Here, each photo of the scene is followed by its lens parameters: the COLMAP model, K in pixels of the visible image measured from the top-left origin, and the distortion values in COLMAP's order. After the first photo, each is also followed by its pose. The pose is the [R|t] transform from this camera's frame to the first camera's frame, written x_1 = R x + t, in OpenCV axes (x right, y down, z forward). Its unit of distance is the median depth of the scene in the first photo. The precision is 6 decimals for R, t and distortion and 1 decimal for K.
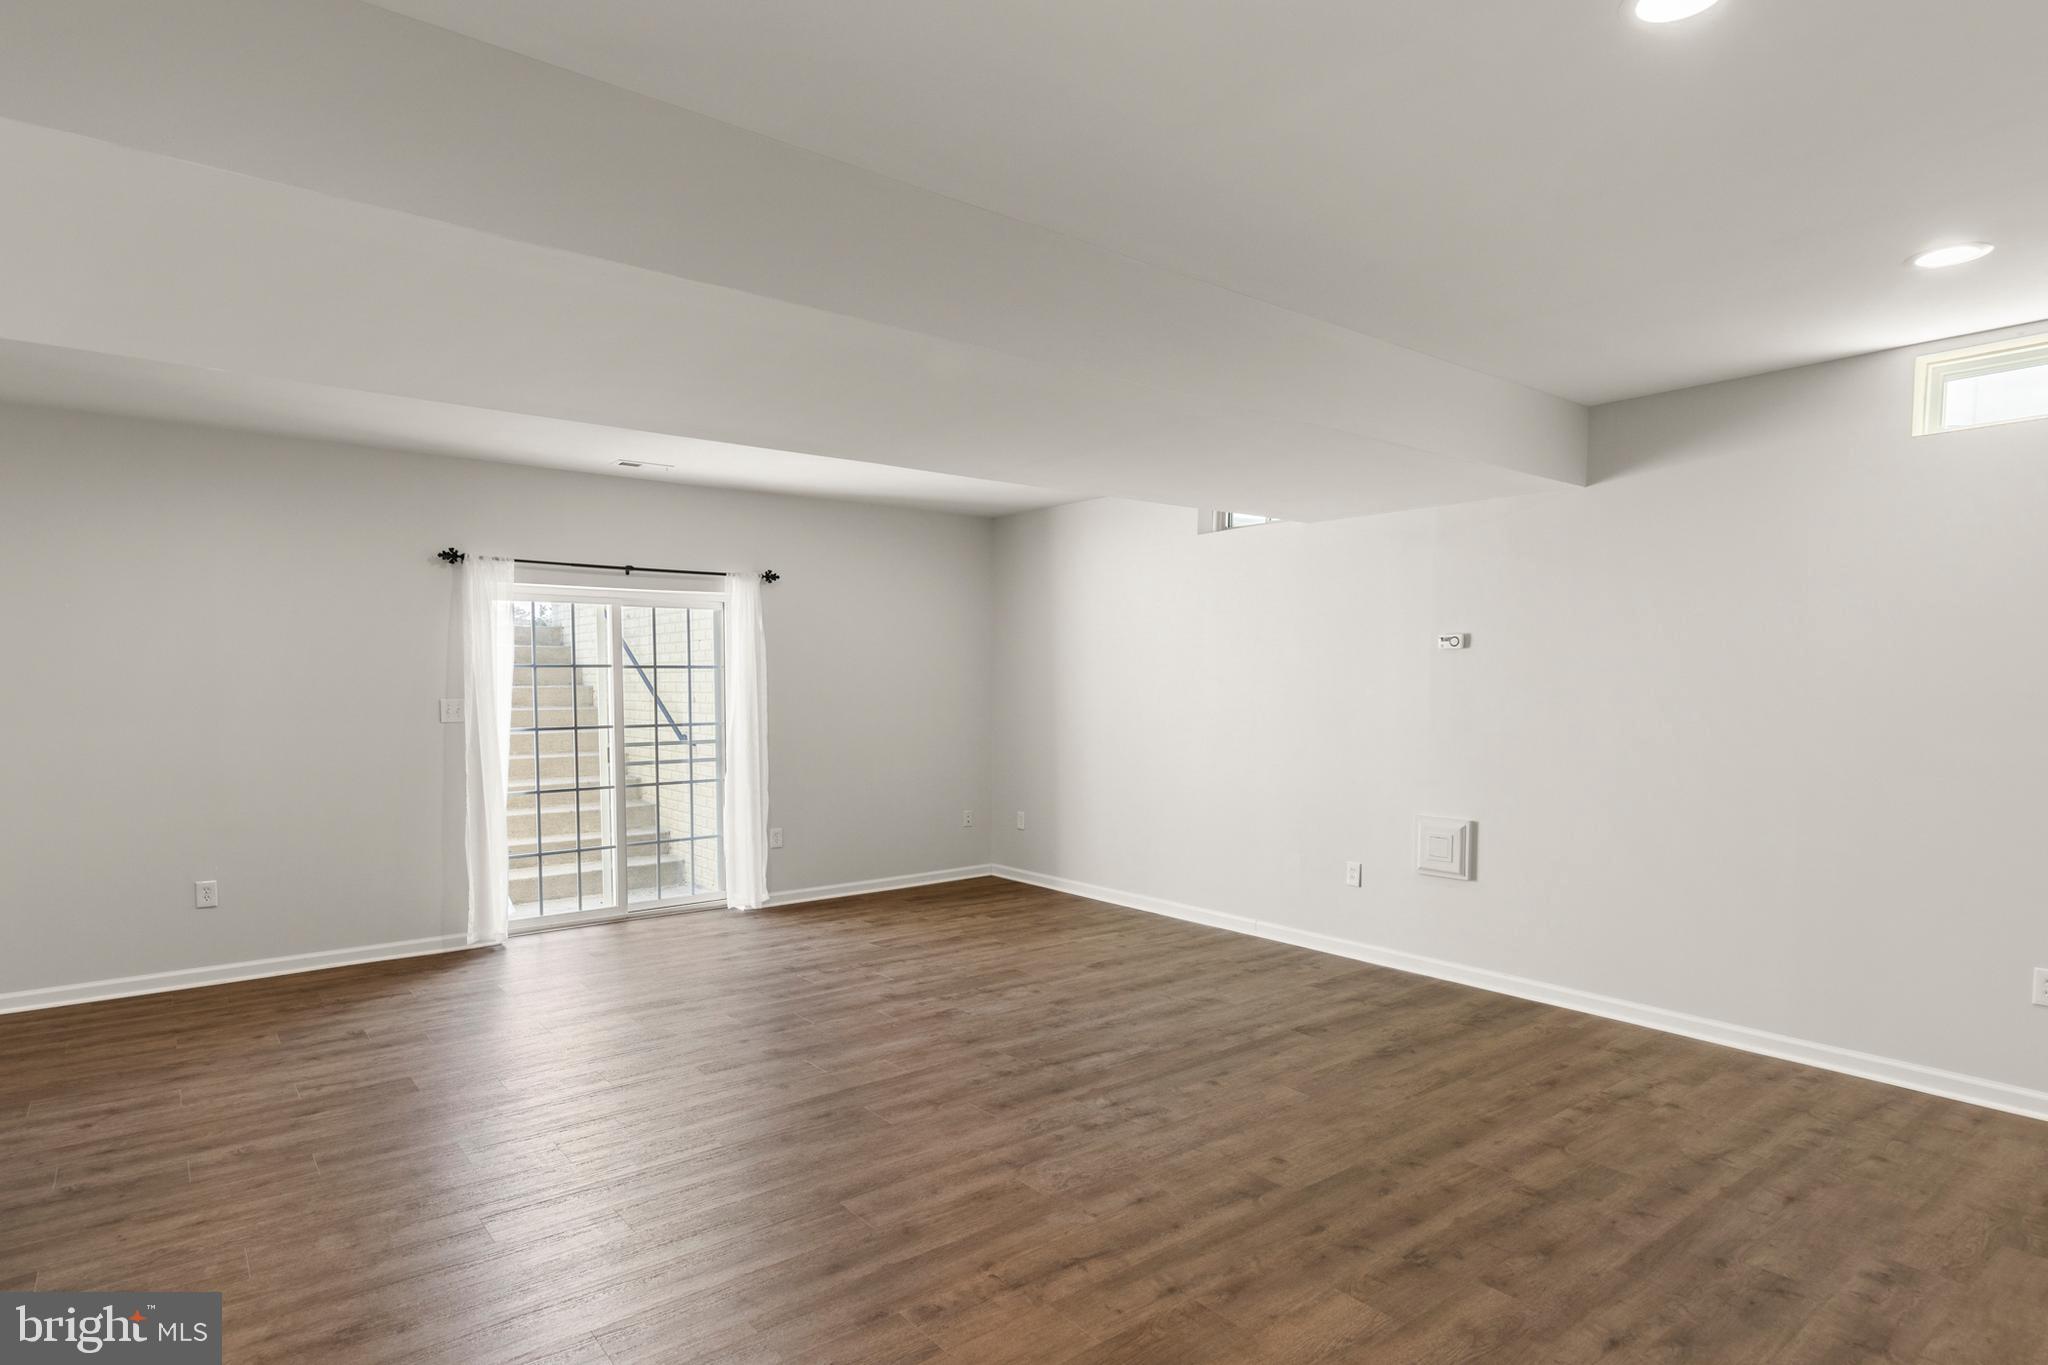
lens RADIAL K [[1104.8, 0, 1027.6], [0, 1104.8, 747.5], [0, 0, 1]] dist [0.005418, 0.000861]
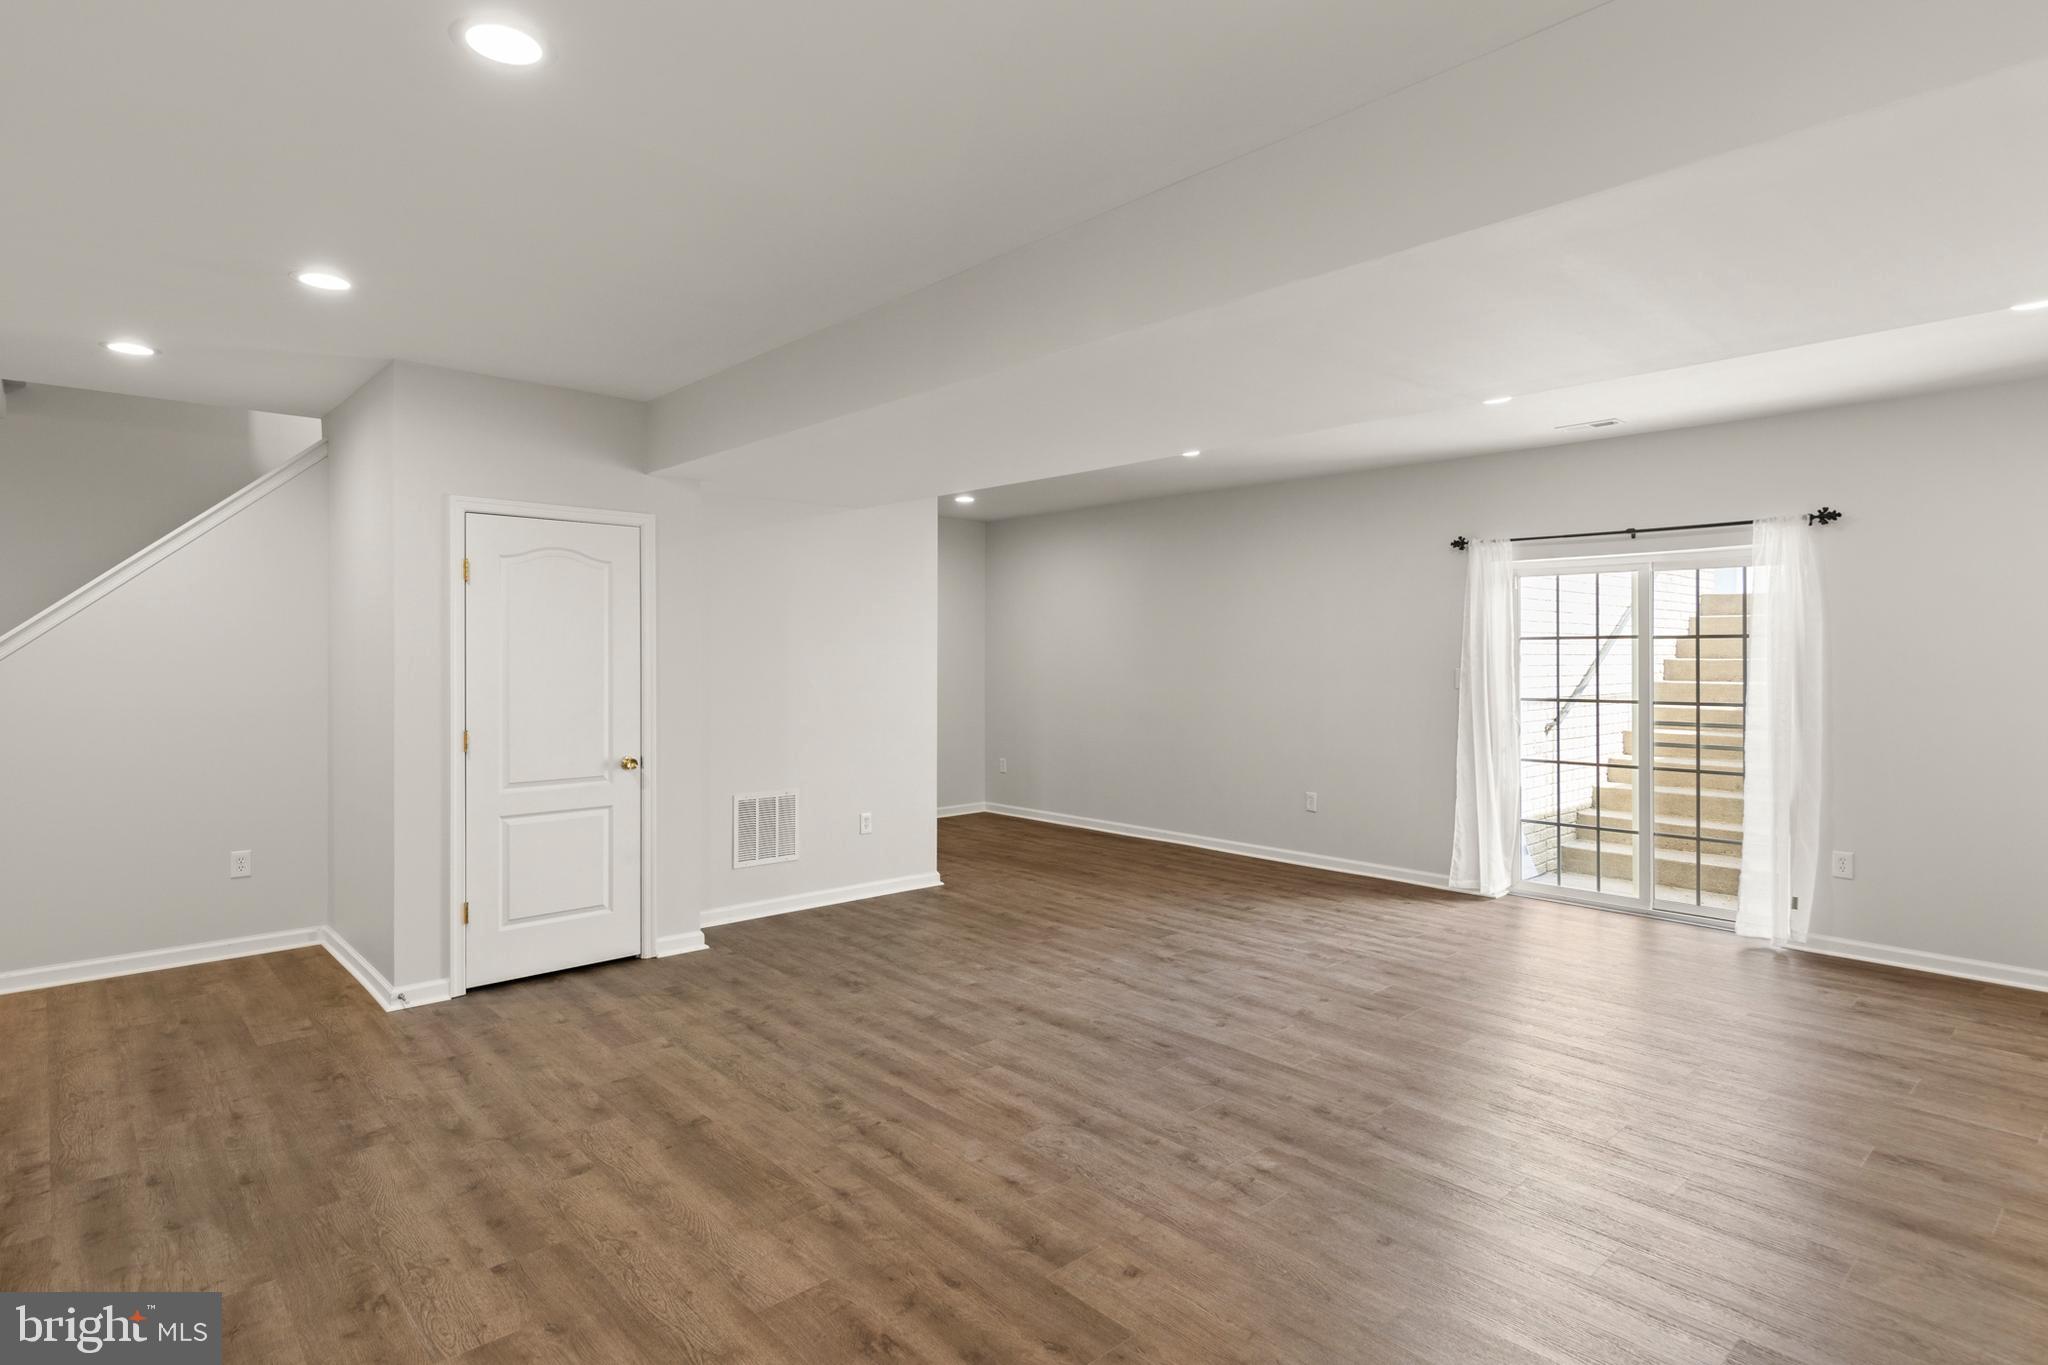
lens RADIAL K [[1078.8, 0, 1035.8], [0, 1078.8, 655.8], [0, 0, 1]] dist [0.007675, 0.000341]
pose [[0.070079, 0.003862, -0.997534, 0.815902], [-0.061410, 0.998113, -0.000450, -0.043343], [0.995649, 0.061290, 0.070184, 0.715965]]
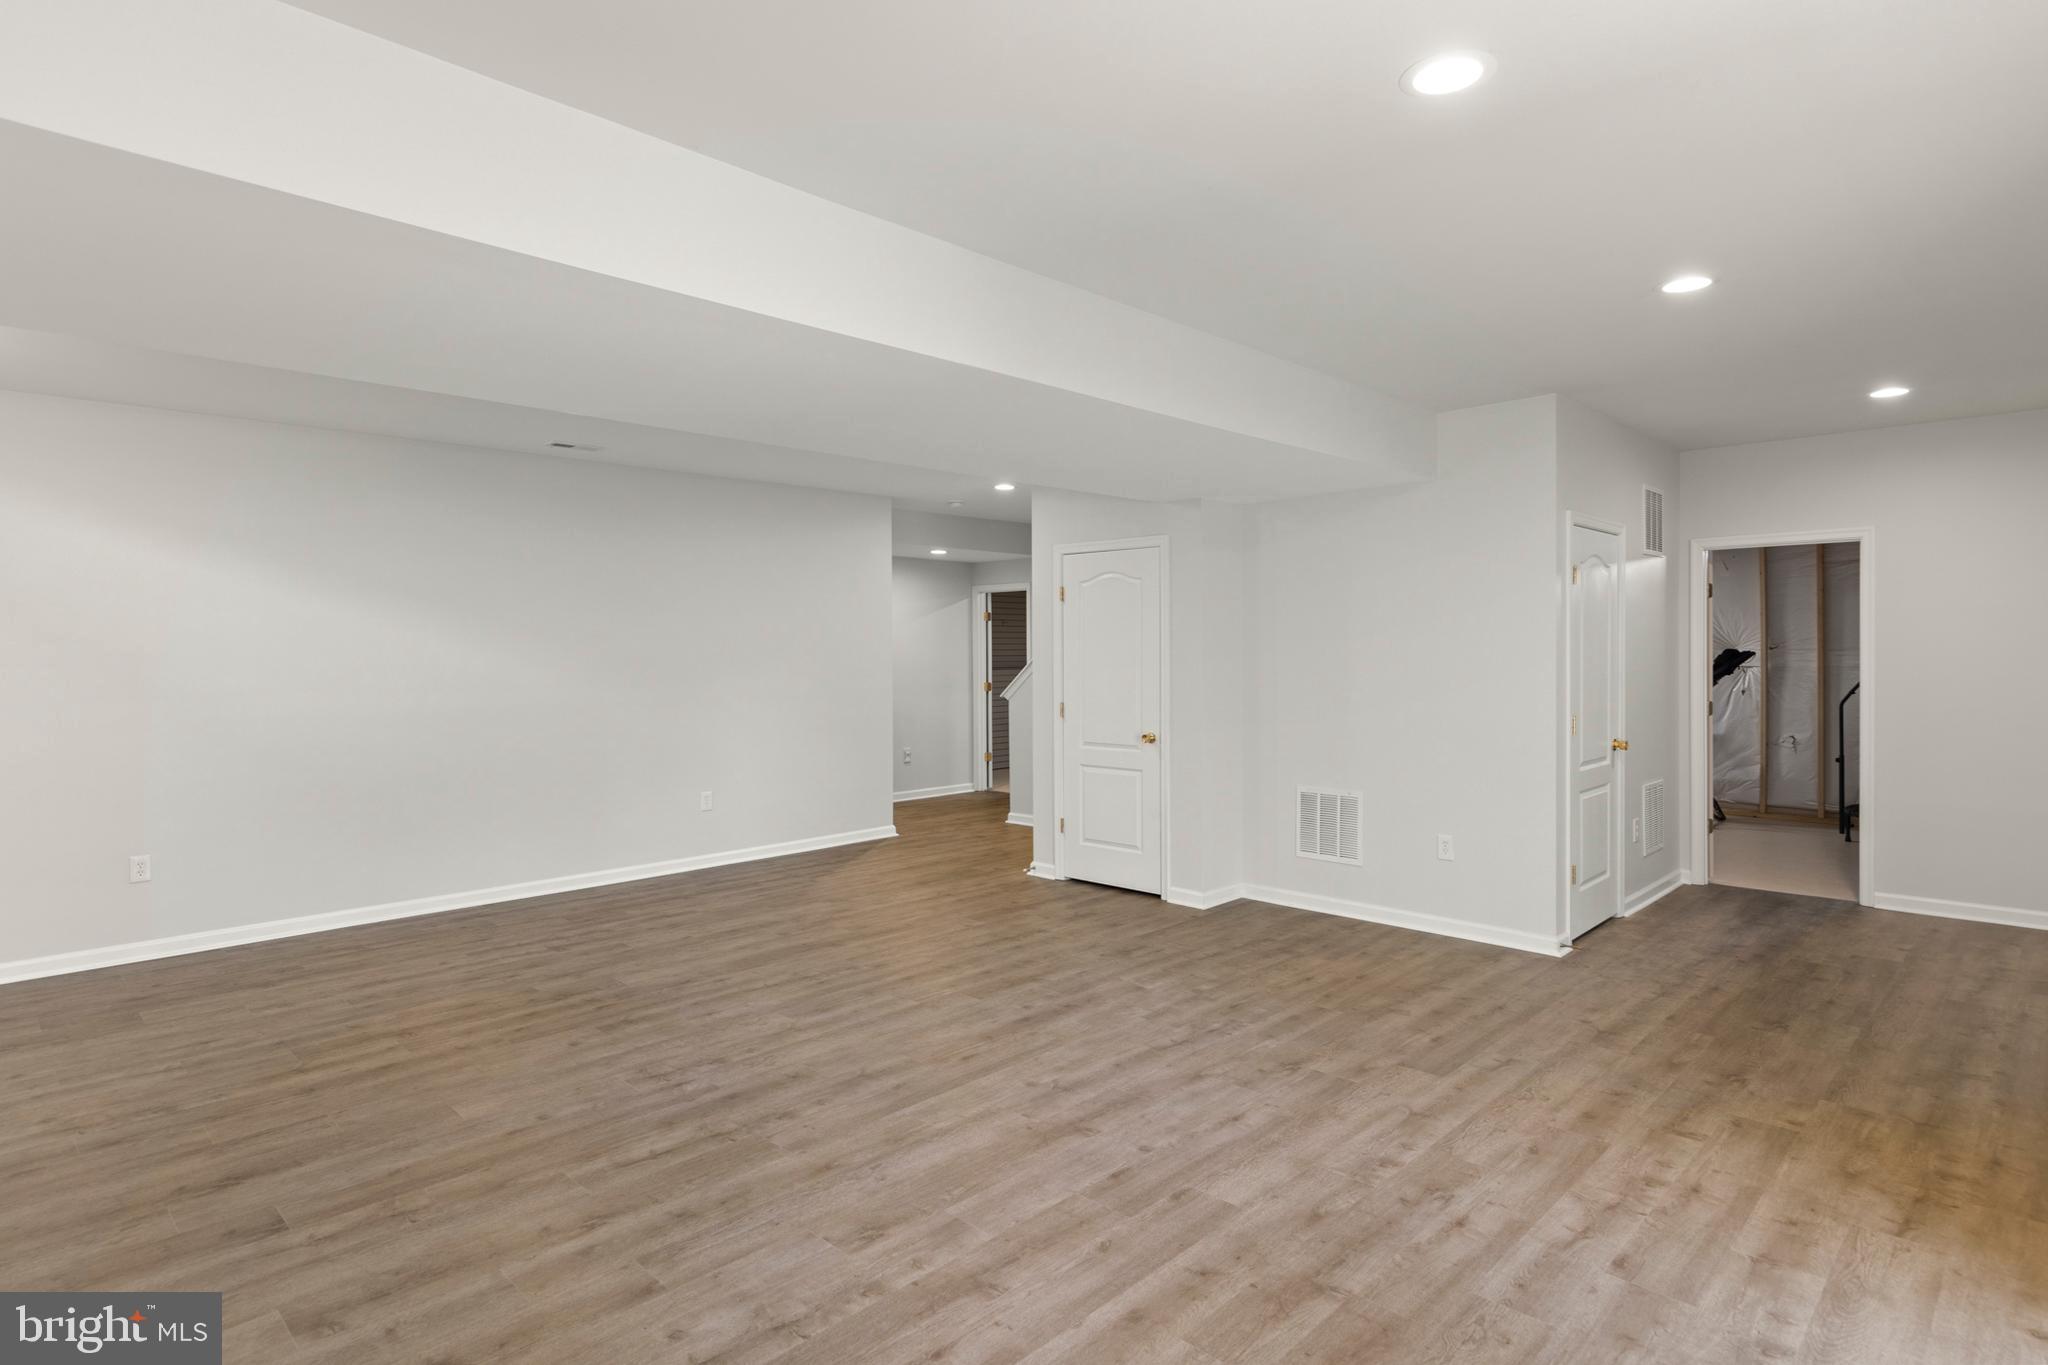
lens RADIAL K [[1078.8, 0, 1035.8], [0, 1078.8, 655.8], [0, 0, 1]] dist [0.007675, 0.000341]
pose [[-0.992005, 0.007559, -0.125970, -0.111369], [-0.001129, 0.997633, 0.068754, -0.116519], [0.126192, 0.068346, -0.989649, 1.862592]]
